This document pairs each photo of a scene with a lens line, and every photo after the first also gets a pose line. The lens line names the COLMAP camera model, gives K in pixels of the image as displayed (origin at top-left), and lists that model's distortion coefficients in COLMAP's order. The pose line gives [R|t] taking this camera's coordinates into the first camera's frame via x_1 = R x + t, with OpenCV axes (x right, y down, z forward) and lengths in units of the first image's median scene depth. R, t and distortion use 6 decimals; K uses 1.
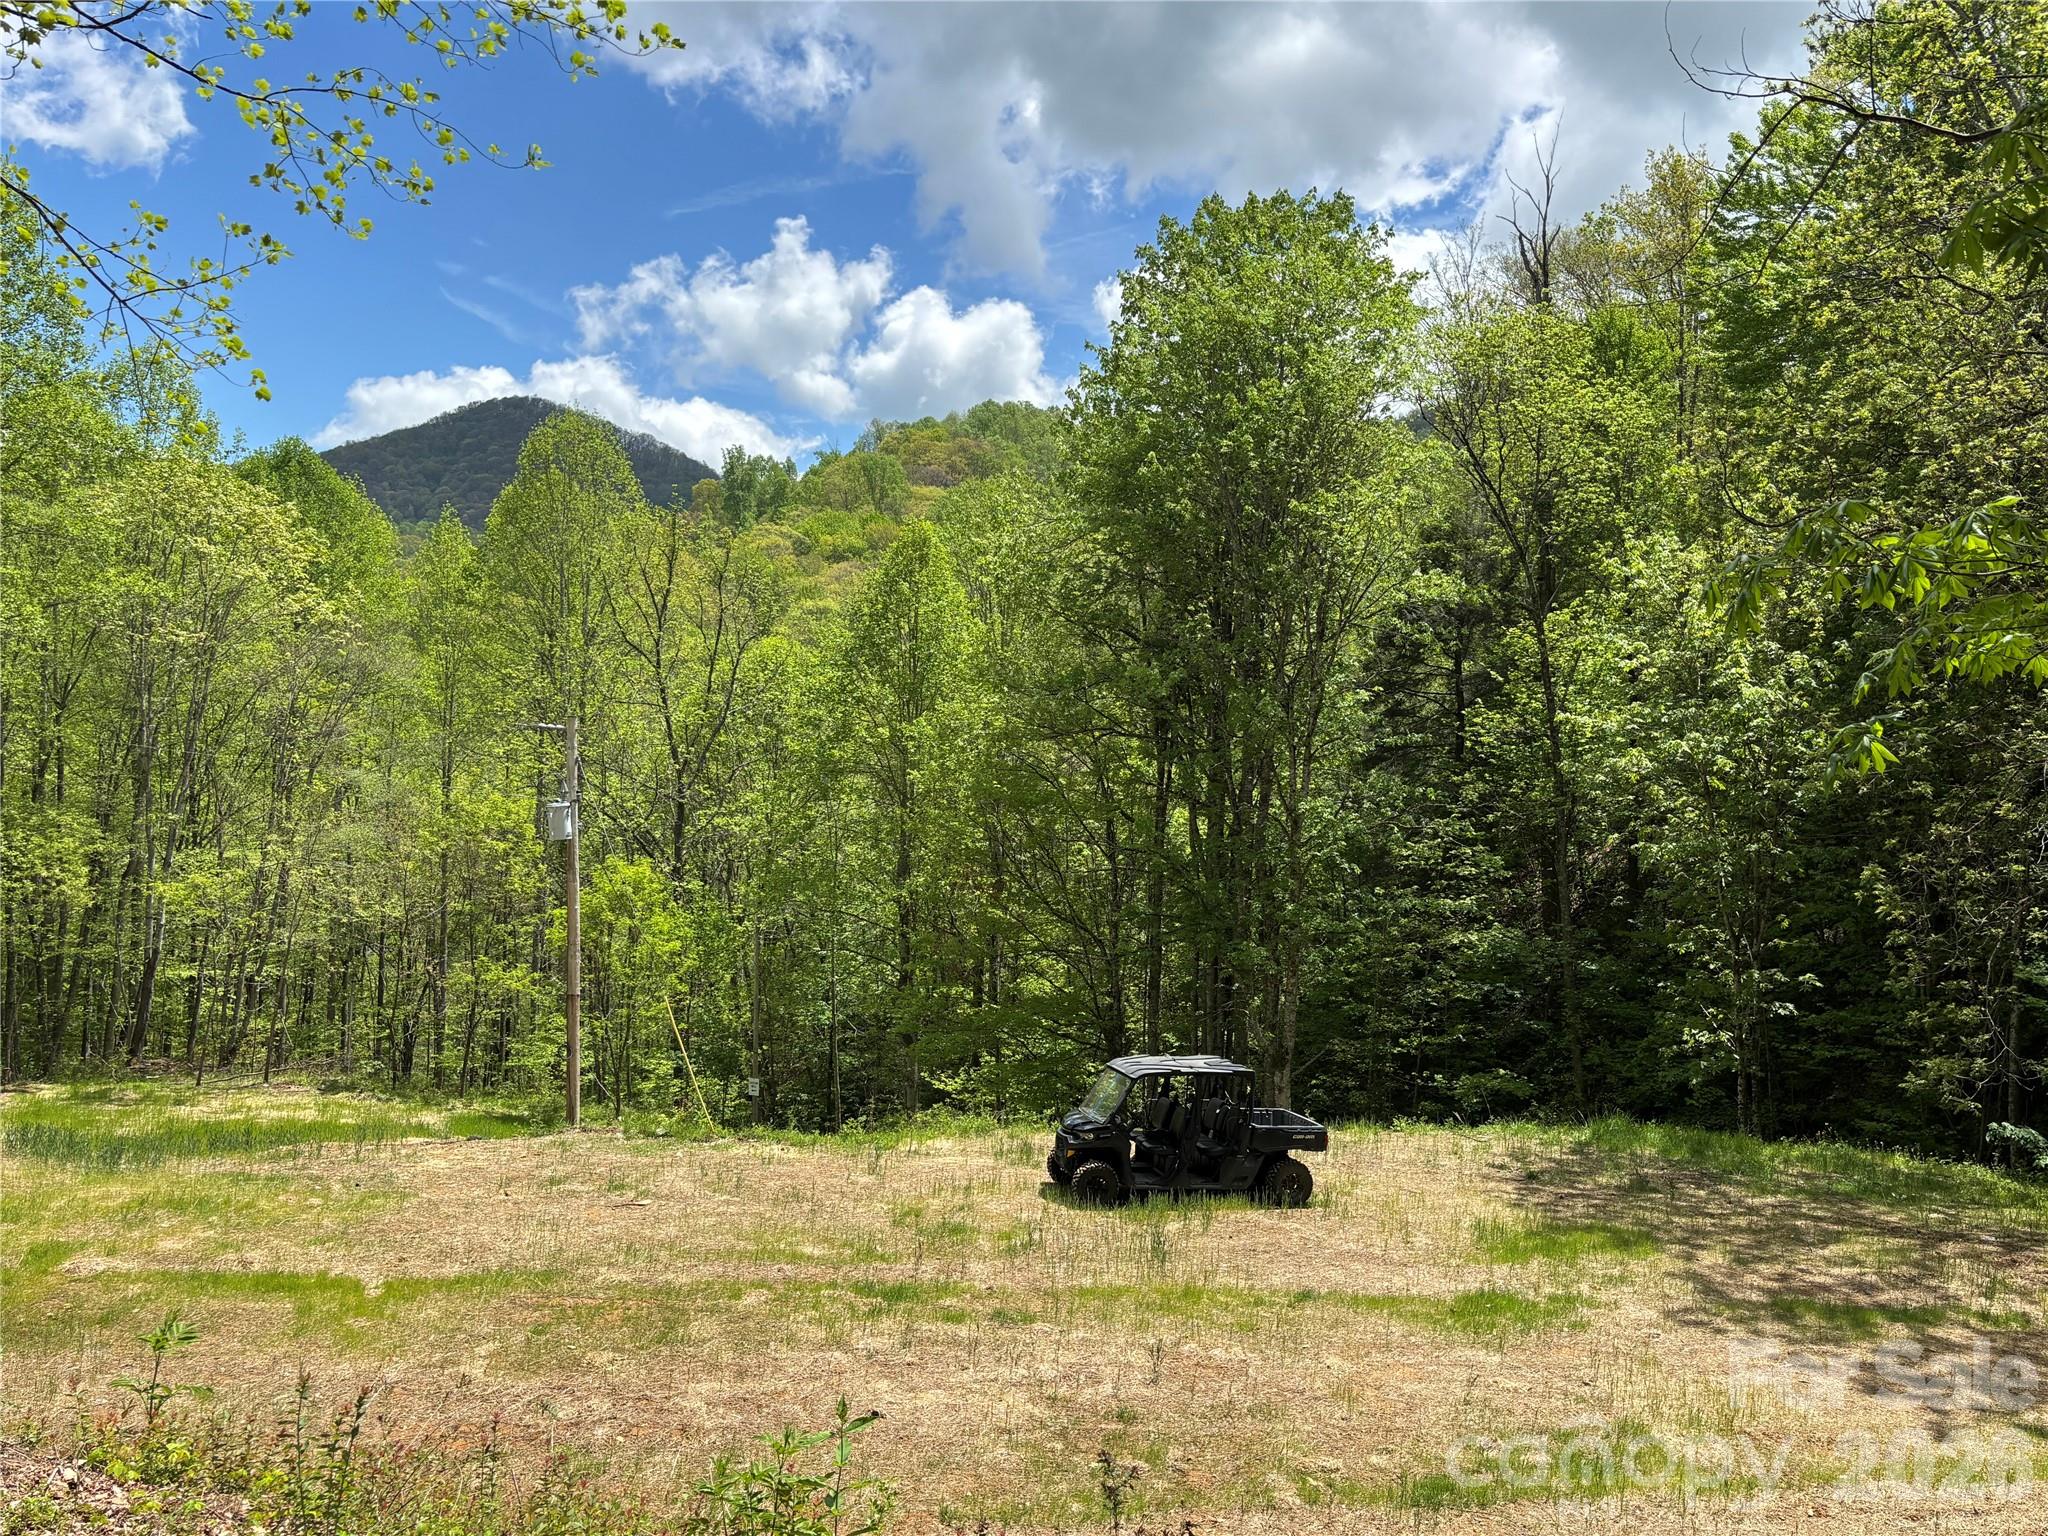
lens RADIAL K [[1635.2, 0, 1024.0], [0, 1635.2, 768.0], [0, 0, 1]] dist [0.078794, -0.108948]
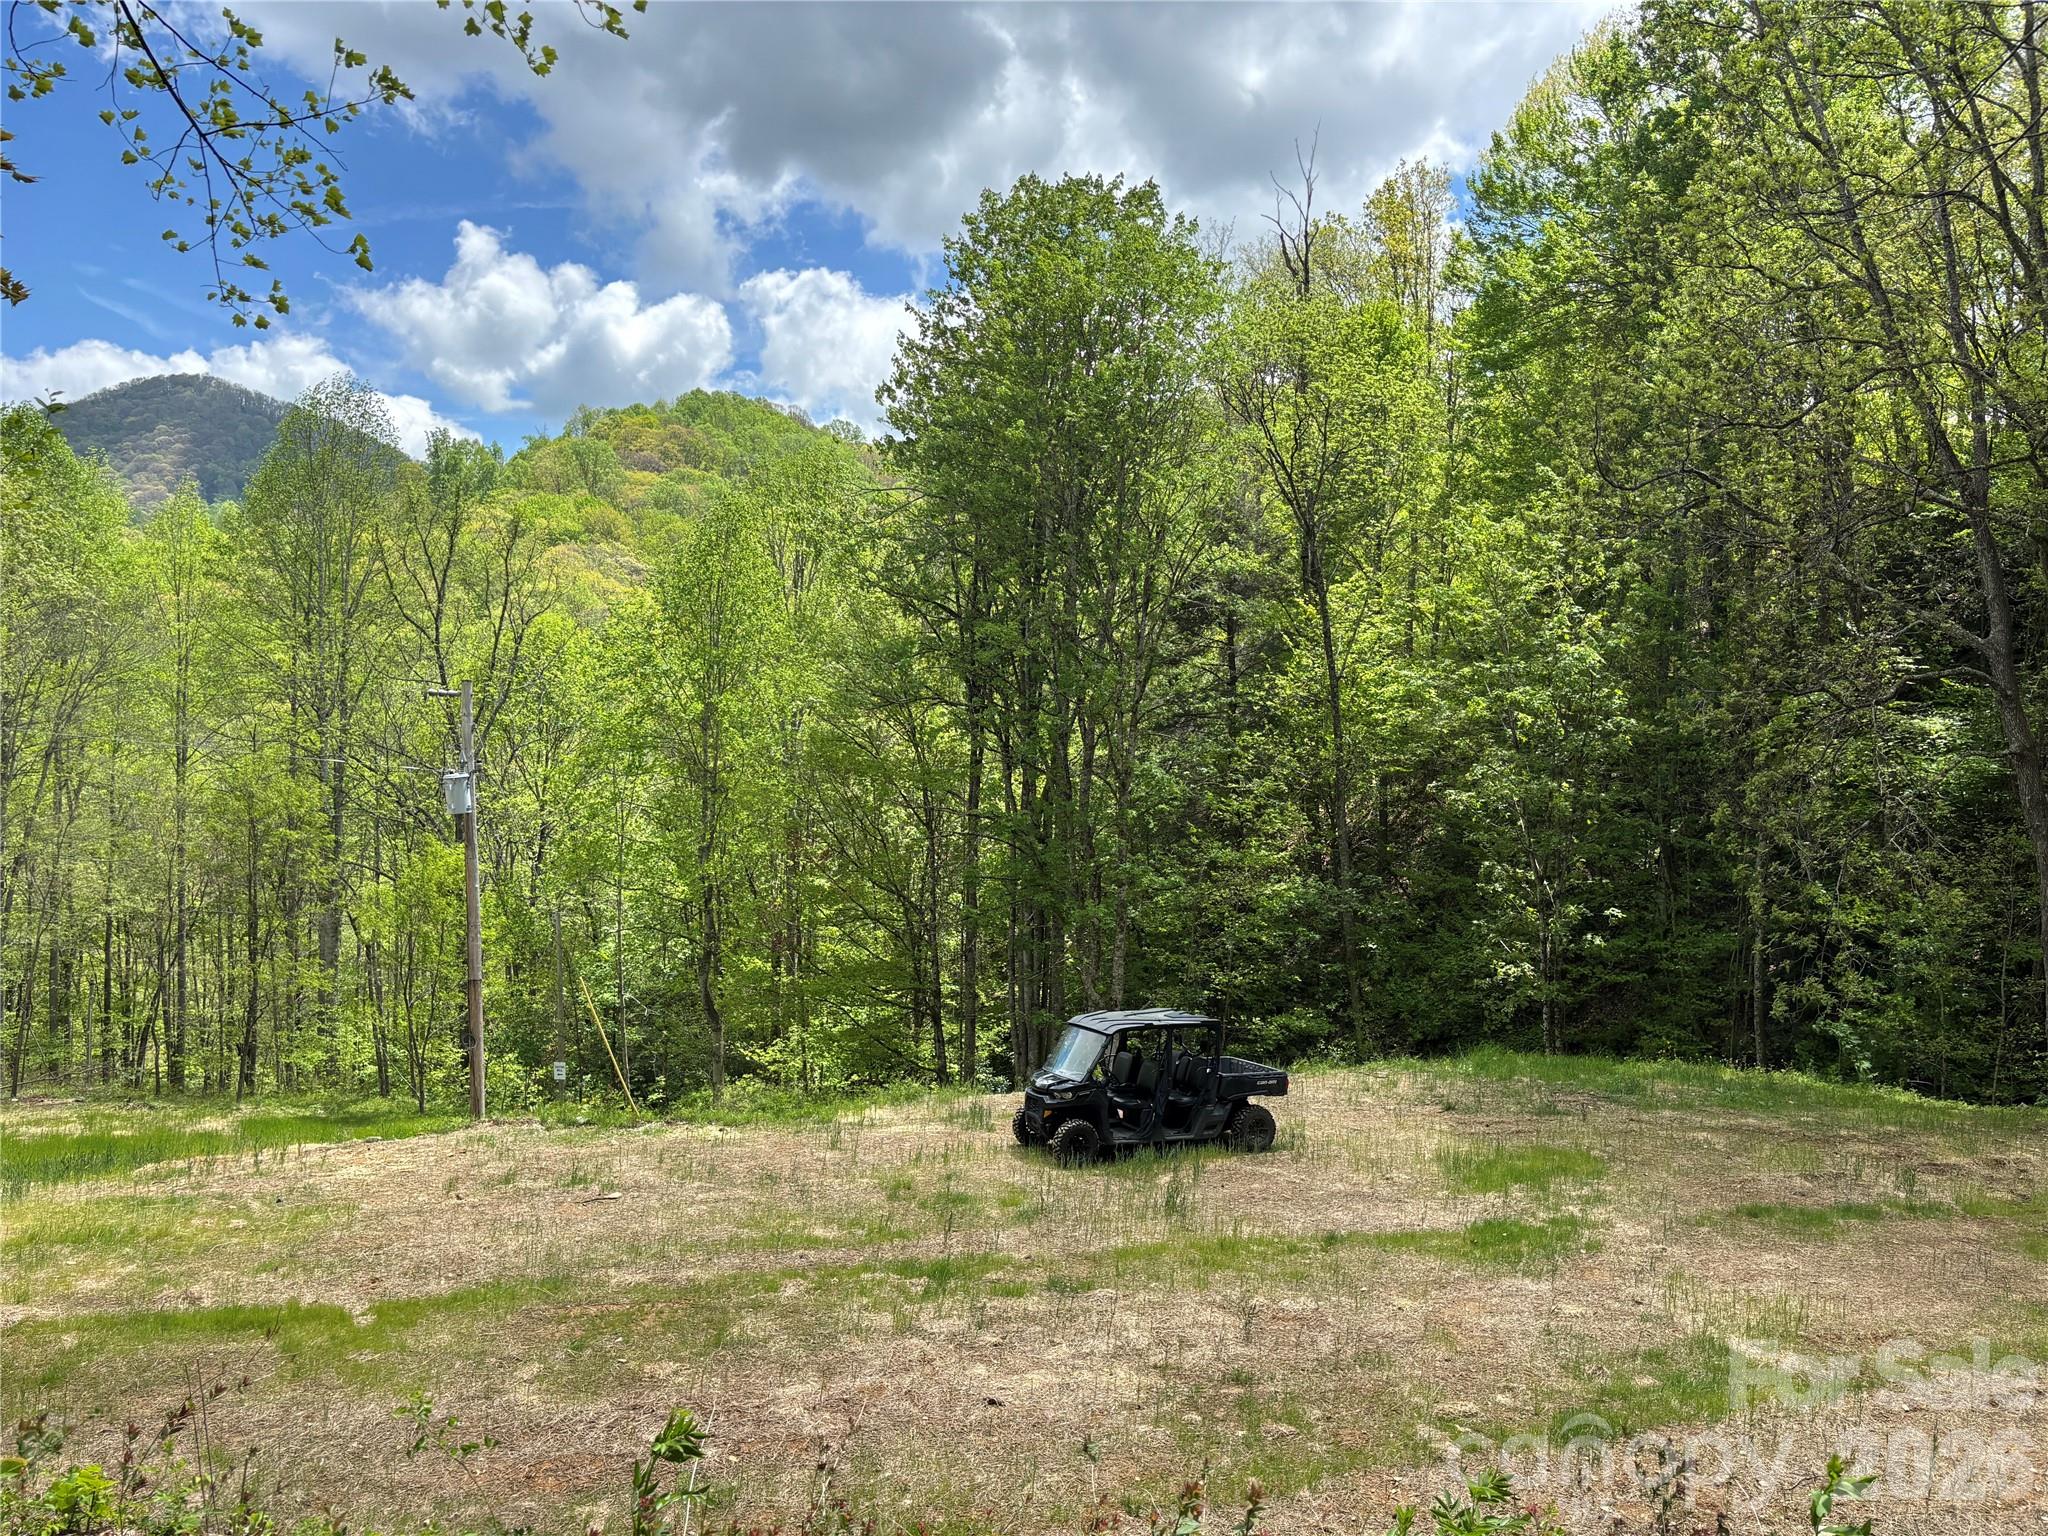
lens RADIAL K [[1550.8, 0, 1024.0], [0, 1550.8, 768.0], [0, 0, 1]] dist [0.083482, -0.098319]
pose [[0.982301, -0.023331, 0.185848, -0.138699], [0.020763, 0.999660, 0.015751, 0.010871], [-0.186152, -0.011614, 0.982452, 0.077171]]
